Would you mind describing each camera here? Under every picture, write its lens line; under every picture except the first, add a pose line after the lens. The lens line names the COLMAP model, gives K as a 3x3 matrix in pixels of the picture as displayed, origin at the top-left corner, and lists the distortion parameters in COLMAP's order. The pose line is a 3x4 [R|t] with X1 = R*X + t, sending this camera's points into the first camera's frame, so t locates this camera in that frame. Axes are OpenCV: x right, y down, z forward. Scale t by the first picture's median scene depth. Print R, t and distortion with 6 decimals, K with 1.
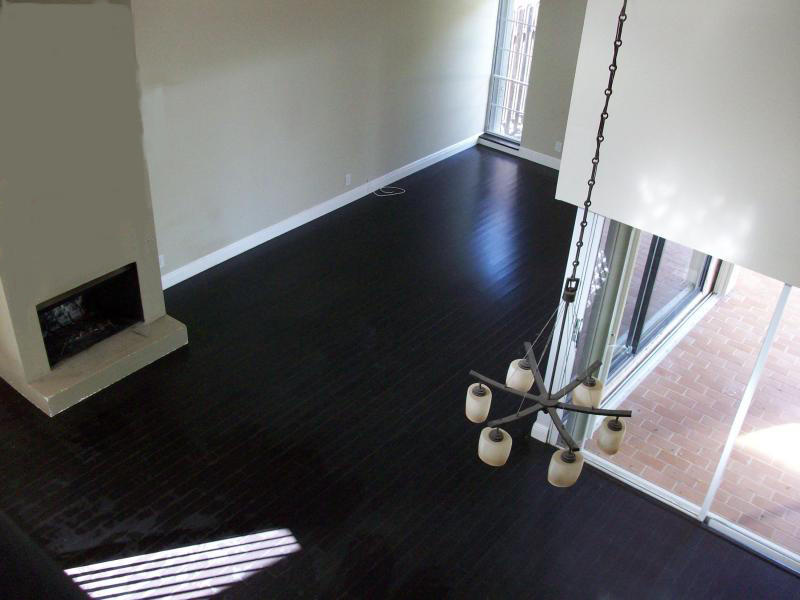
lens RADIAL K [[808.7, 0, 400.0], [0, 808.7, 300.0], [0, 0, 1]] dist [-0.157134, 0.000622]
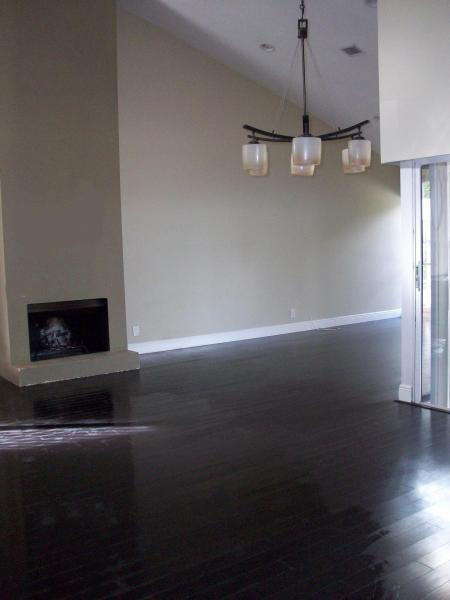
lens RADIAL K [[606.5, 0, 225.0], [0, 606.5, 300.0], [0, 0, 1]] dist [-0.157134, 0.000622]
pose [[0.954760, -0.053693, -0.292490, 0.184575], [-0.089011, 0.886873, -0.453358, 0.443682], [0.283744, 0.458882, 0.841972, 0.186551]]
